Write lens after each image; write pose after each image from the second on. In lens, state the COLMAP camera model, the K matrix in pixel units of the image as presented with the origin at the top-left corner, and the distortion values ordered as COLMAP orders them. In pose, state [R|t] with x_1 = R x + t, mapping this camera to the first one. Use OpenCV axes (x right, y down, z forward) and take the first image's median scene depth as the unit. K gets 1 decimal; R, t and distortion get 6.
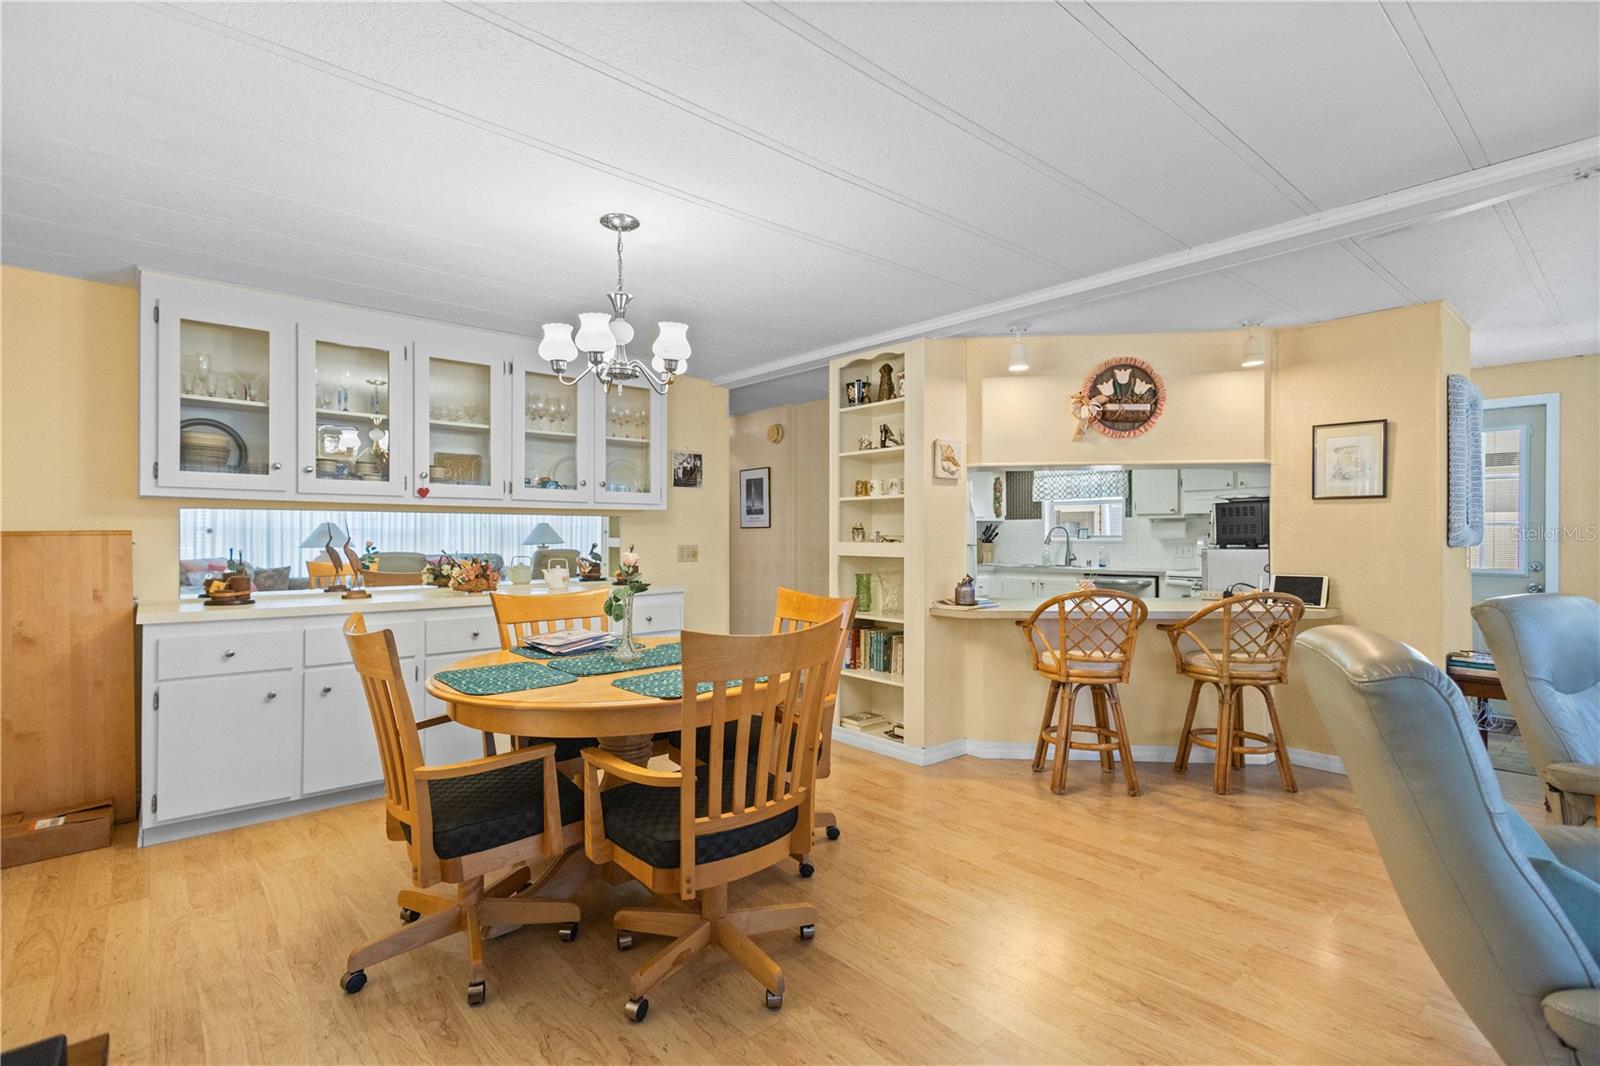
lens RADIAL K [[730.7, 0, 800.0], [0, 730.7, 533.0], [0, 0, 1]] dist [0.026896, 0.000013]
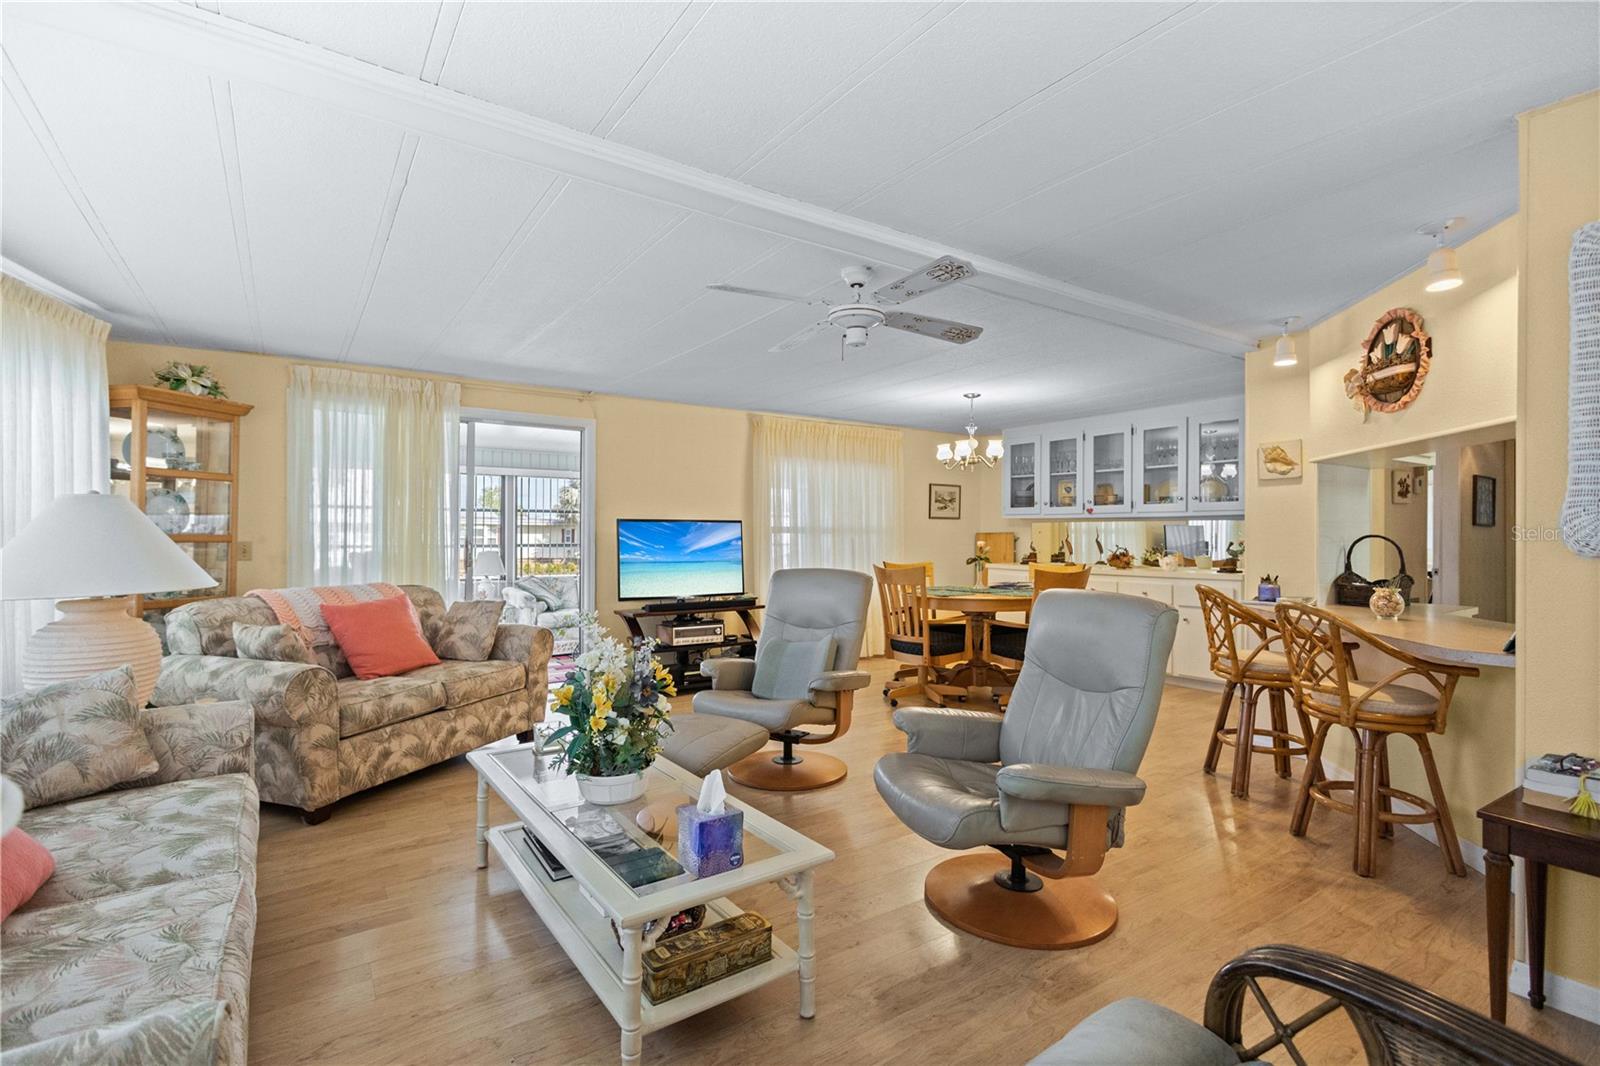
lens RADIAL K [[748.6, 0, 800.0], [0, 748.6, 533.0], [0, 0, 1]] dist [0.002854, -0.000047]
pose [[-0.117060, 0.000025, -0.993125, 1.564075], [0.005155, 0.999987, -0.000582, -0.003246], [0.993111, -0.005188, -0.117059, 0.552129]]
